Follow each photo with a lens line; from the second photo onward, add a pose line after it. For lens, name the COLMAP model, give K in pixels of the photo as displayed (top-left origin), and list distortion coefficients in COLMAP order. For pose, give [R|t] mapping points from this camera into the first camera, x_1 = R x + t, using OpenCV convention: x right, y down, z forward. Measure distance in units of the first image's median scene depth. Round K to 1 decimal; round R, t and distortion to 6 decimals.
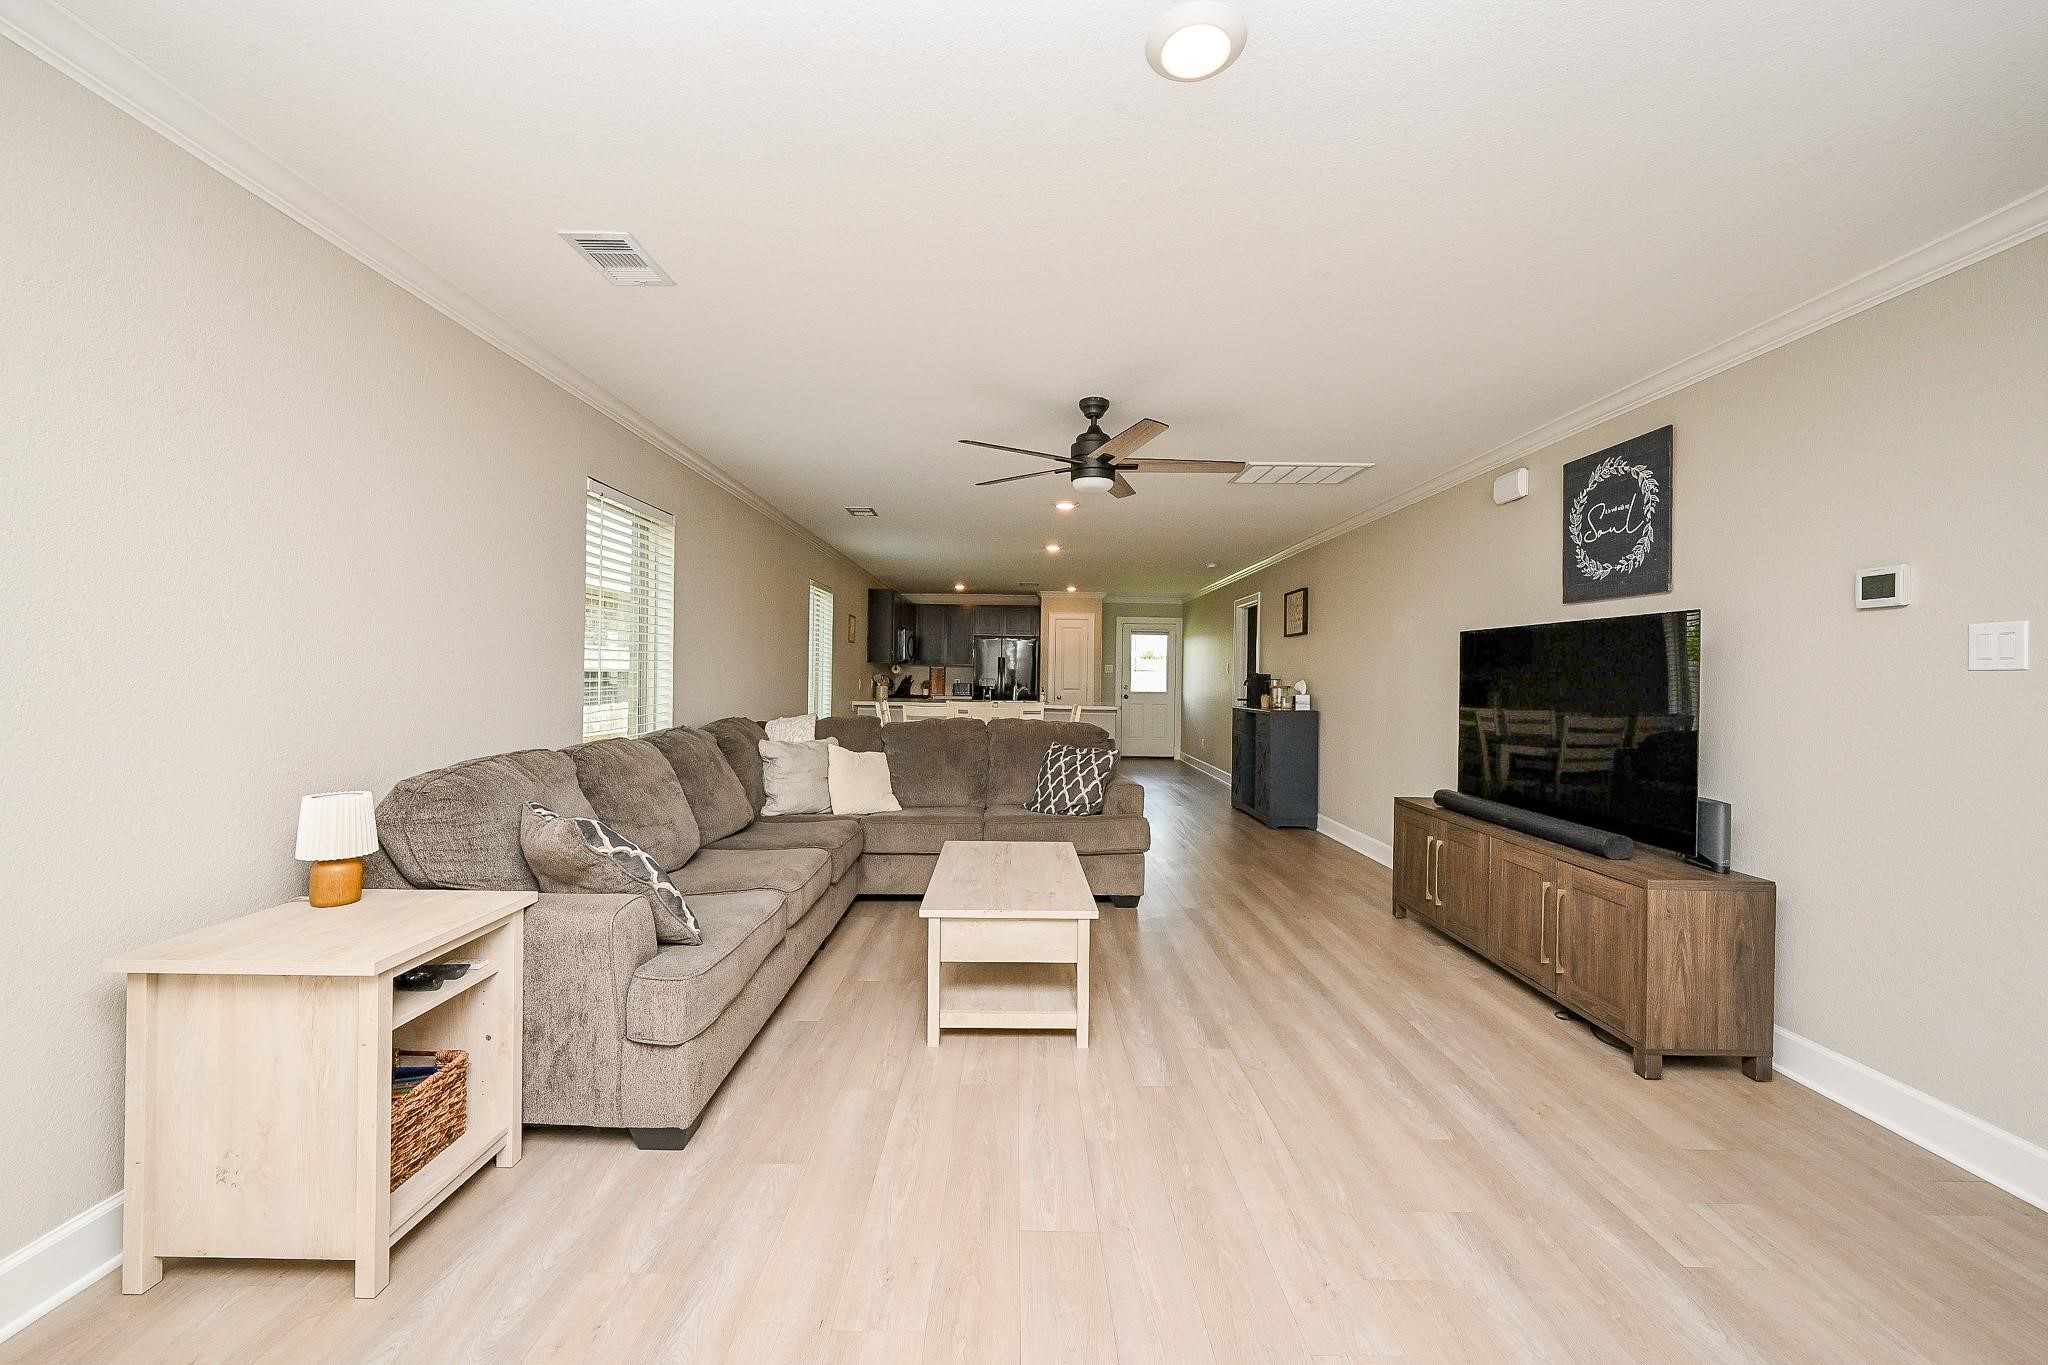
lens RADIAL K [[803.7, 0, 1024.0], [0, 803.7, 682.5], [0, 0, 1]] dist [-0.000435, -0.008178]
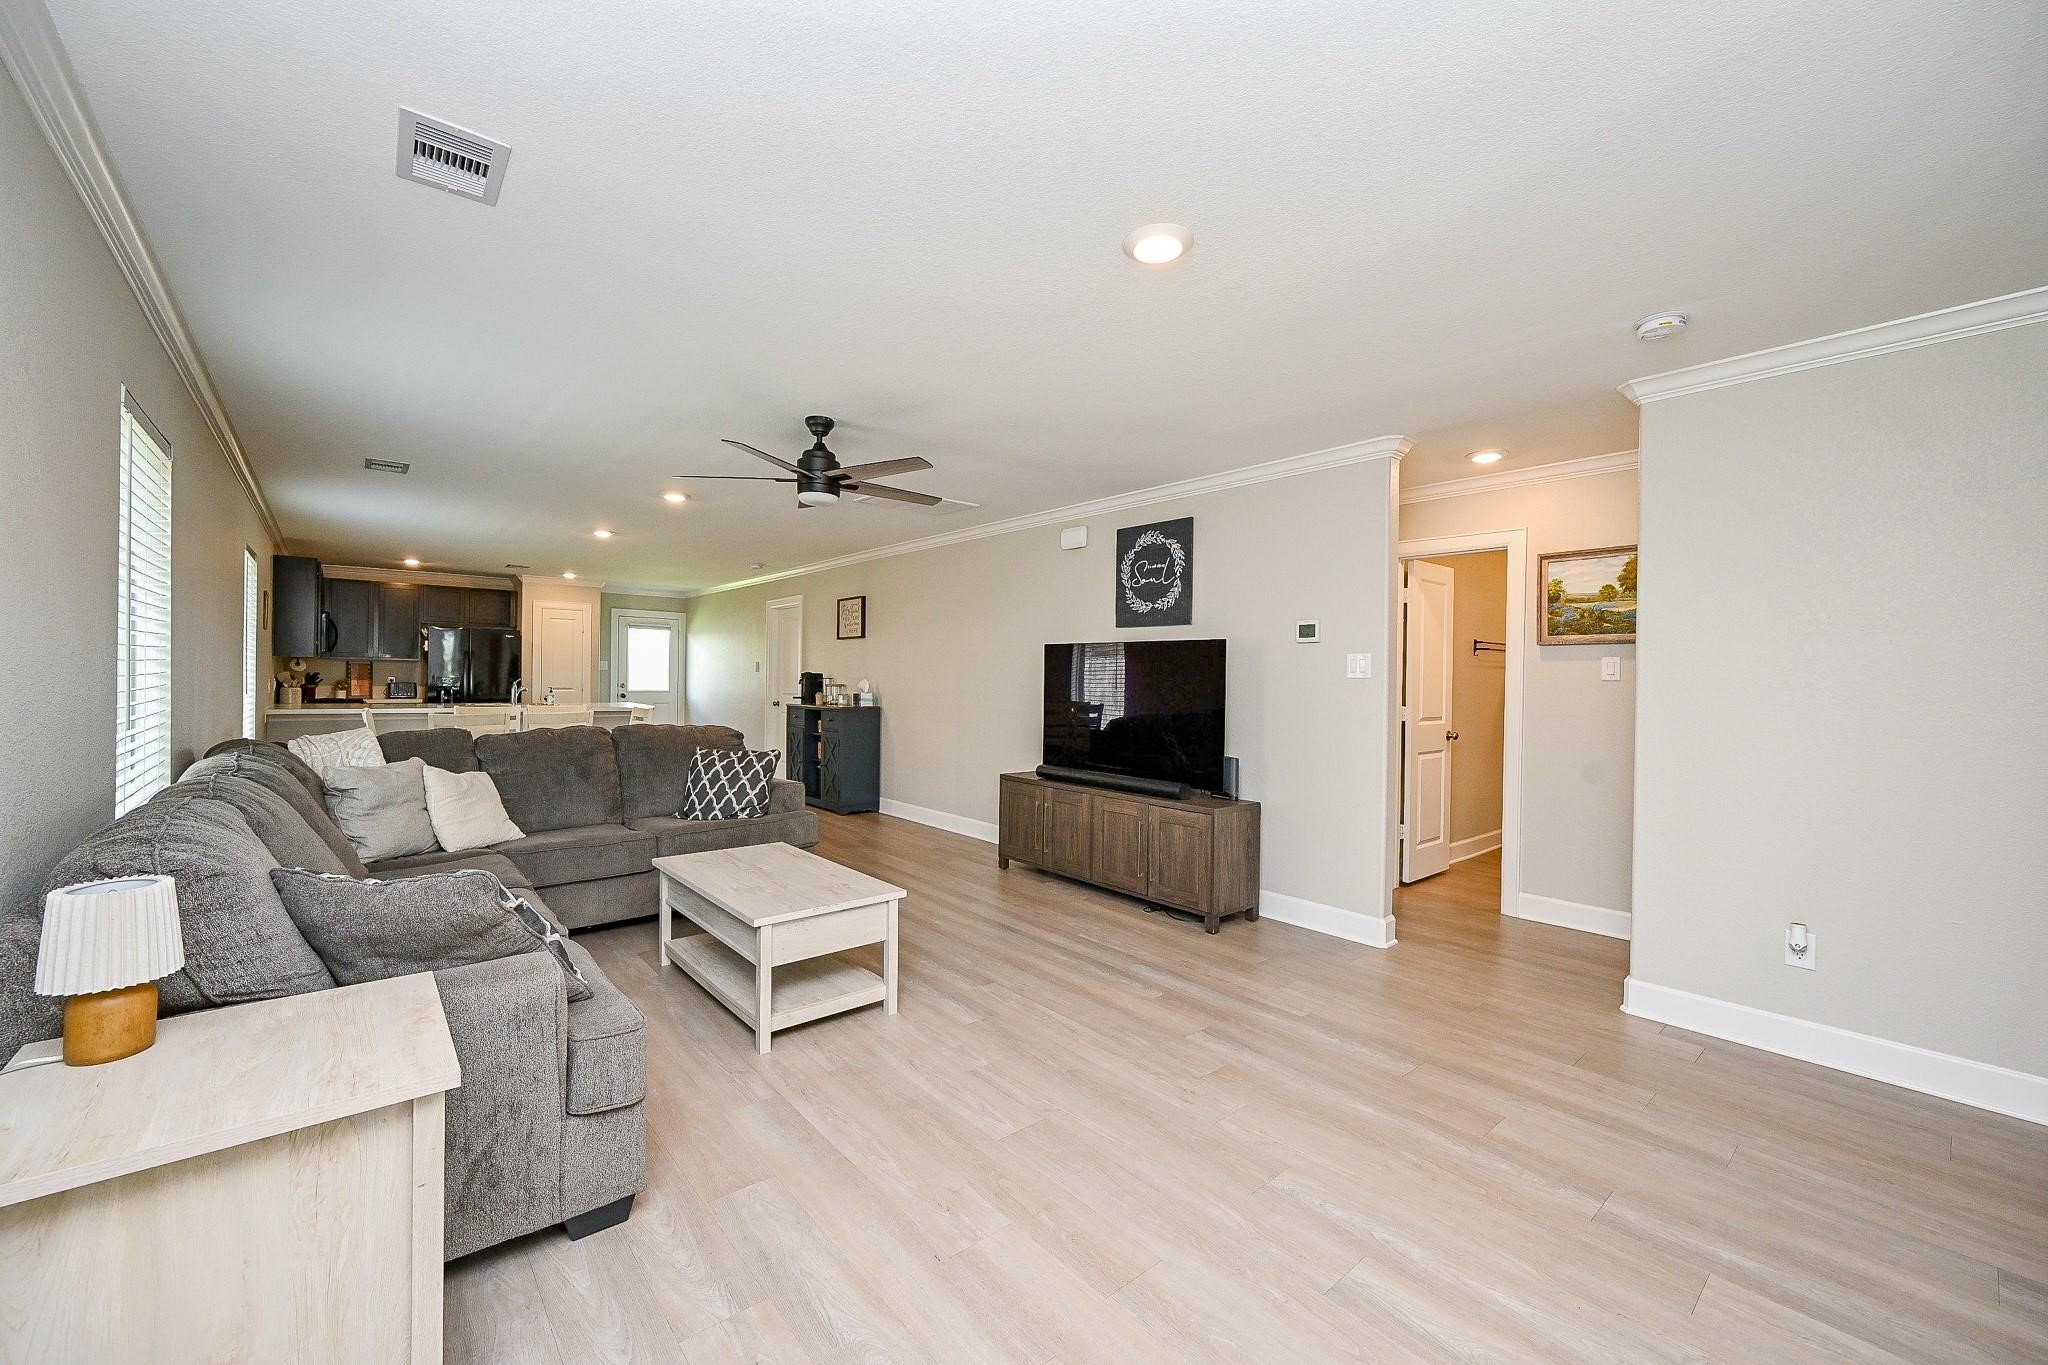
lens RADIAL K [[797.1, 0, 1023.8], [0, 797.1, 689.1], [0, 0, 1]] dist [-0.016682, -0.000087]
pose [[0.764133, -0.012637, 0.644934, -0.419110], [0.002392, 0.999857, 0.016758, -0.015306], [-0.645054, -0.011263, 0.764054, 0.031153]]
